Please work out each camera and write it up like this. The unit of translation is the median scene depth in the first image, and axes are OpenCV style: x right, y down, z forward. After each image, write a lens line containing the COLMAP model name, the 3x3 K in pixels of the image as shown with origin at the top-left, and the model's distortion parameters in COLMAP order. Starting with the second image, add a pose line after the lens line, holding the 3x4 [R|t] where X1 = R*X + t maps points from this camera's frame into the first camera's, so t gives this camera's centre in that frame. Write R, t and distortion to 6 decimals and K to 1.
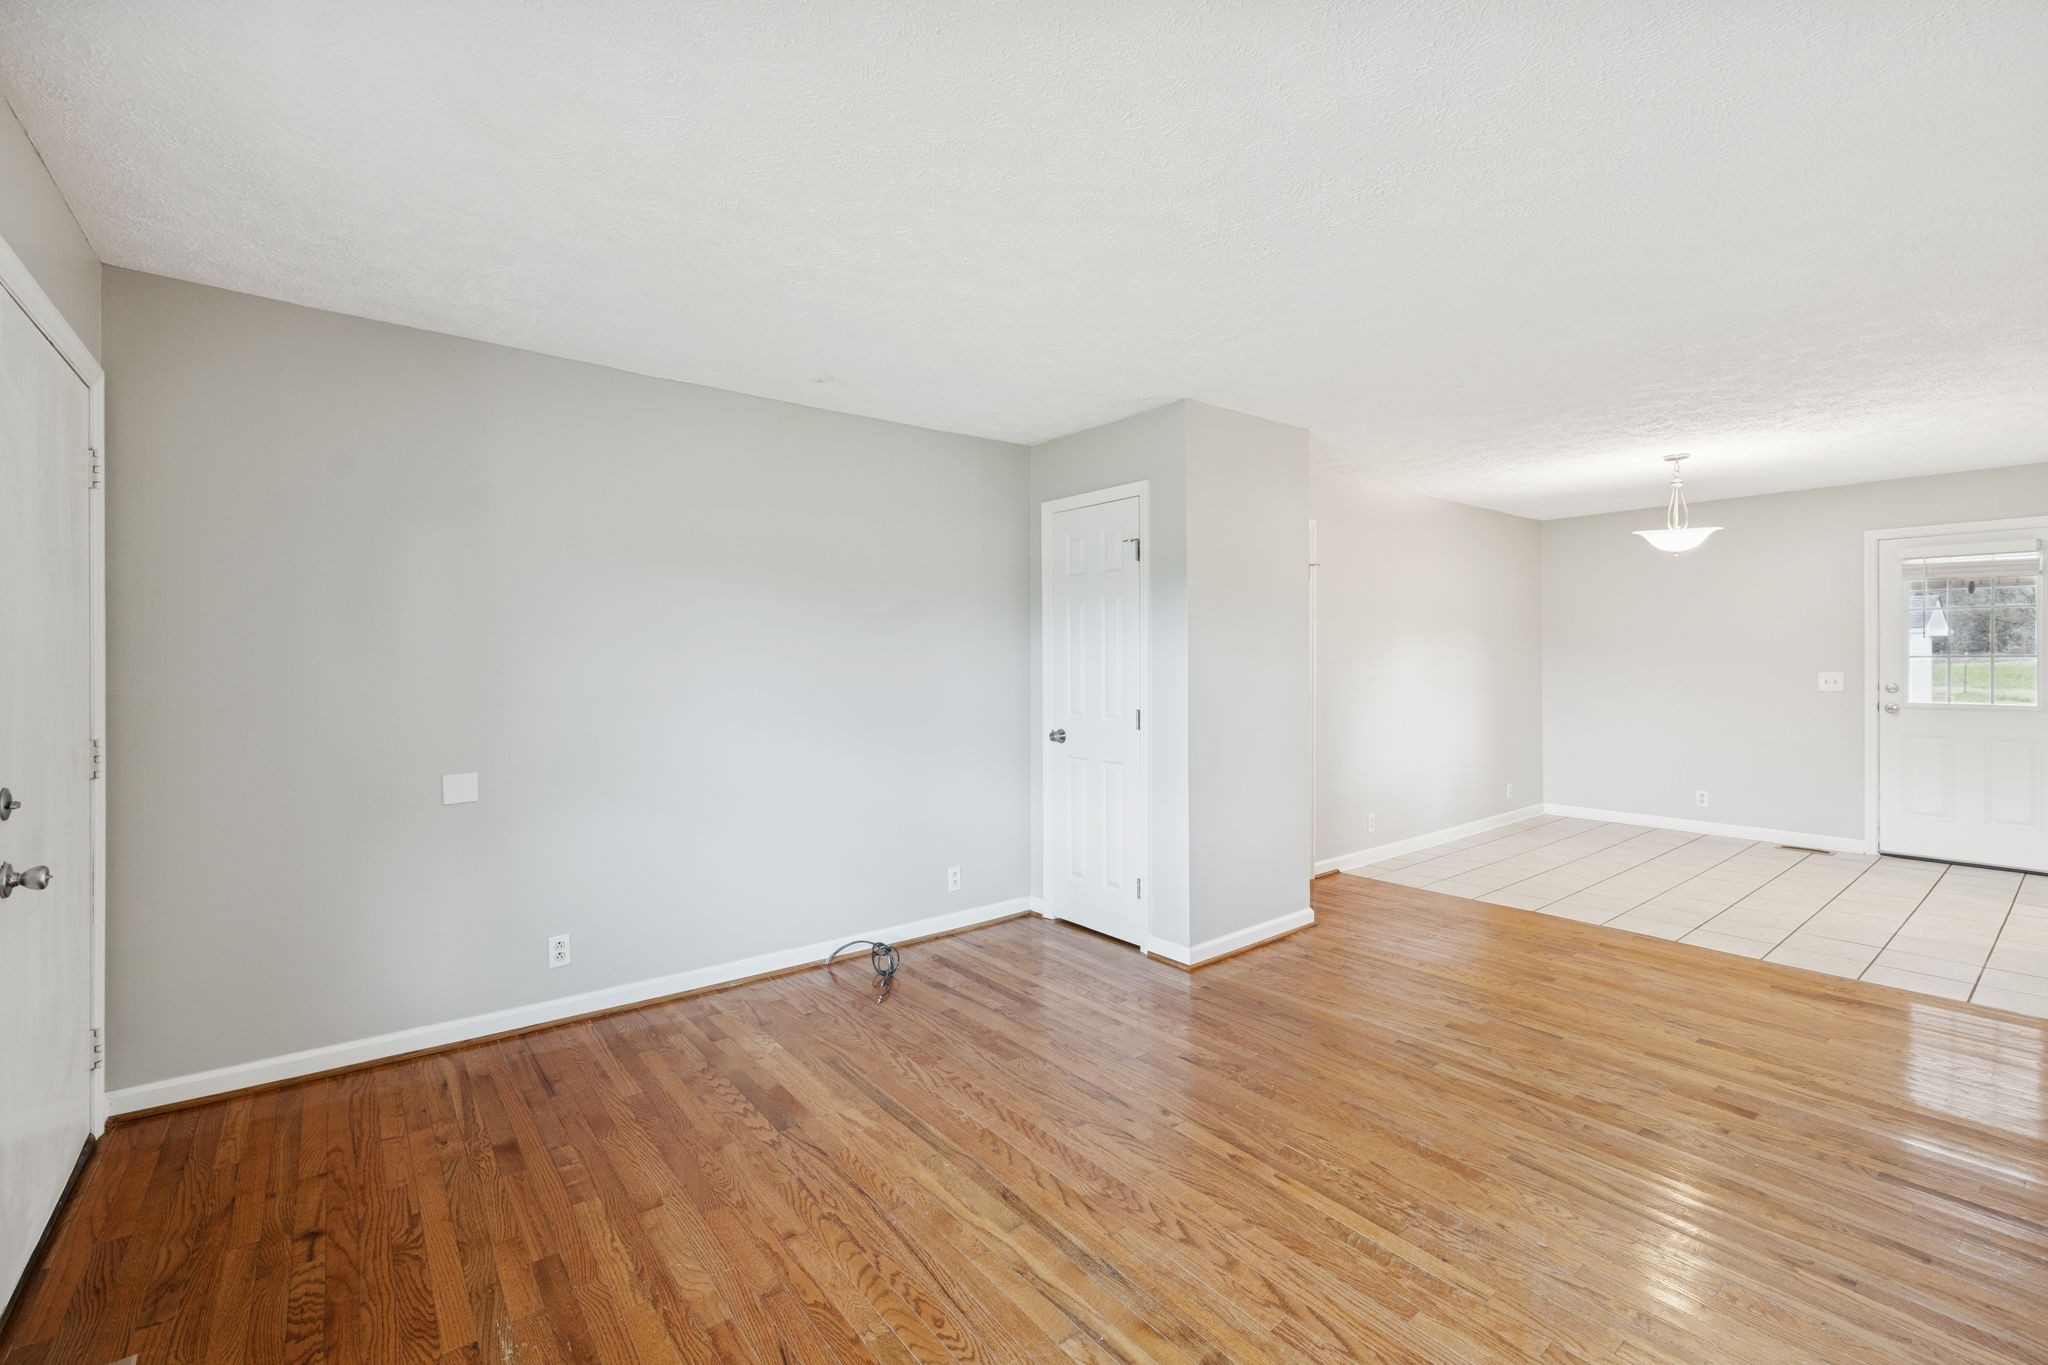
lens RADIAL K [[874.7, 0, 1027.1], [0, 874.7, 672.5], [0, 0, 1]] dist [0.002163, 0.000239]
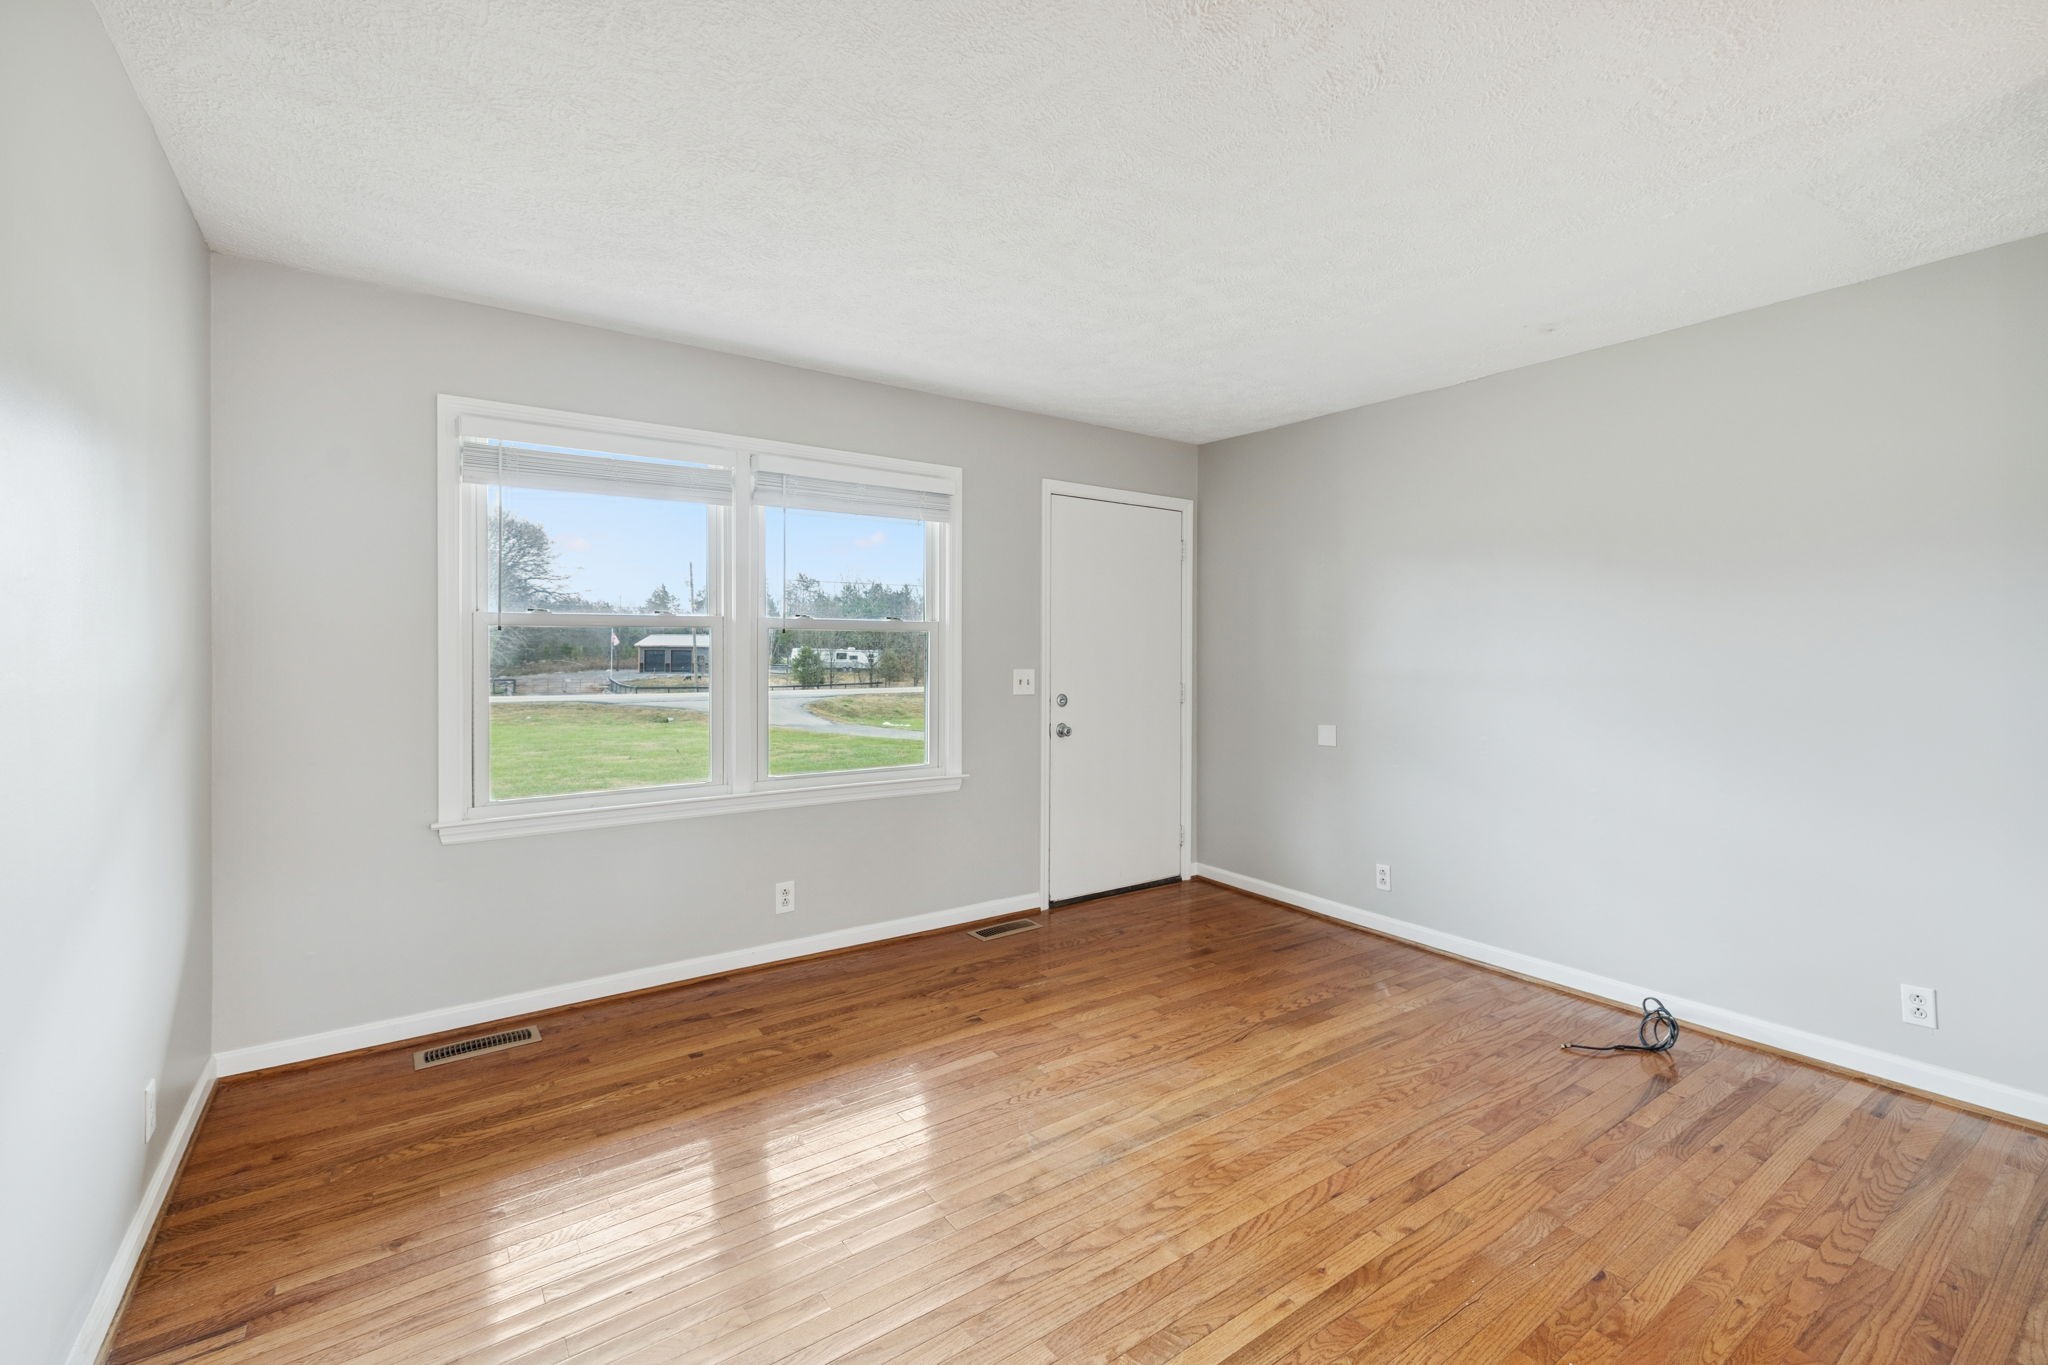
lens RADIAL K [[874.7, 0, 1024.3], [0, 874.7, 669.2], [0, 0, 1]] dist [0.002163, 0.000239]
pose [[-0.055006, 0.023615, -0.998207, 0.821282], [-0.017287, 0.999548, 0.024600, -0.000750], [0.998336, 0.018609, -0.054573, 0.617237]]
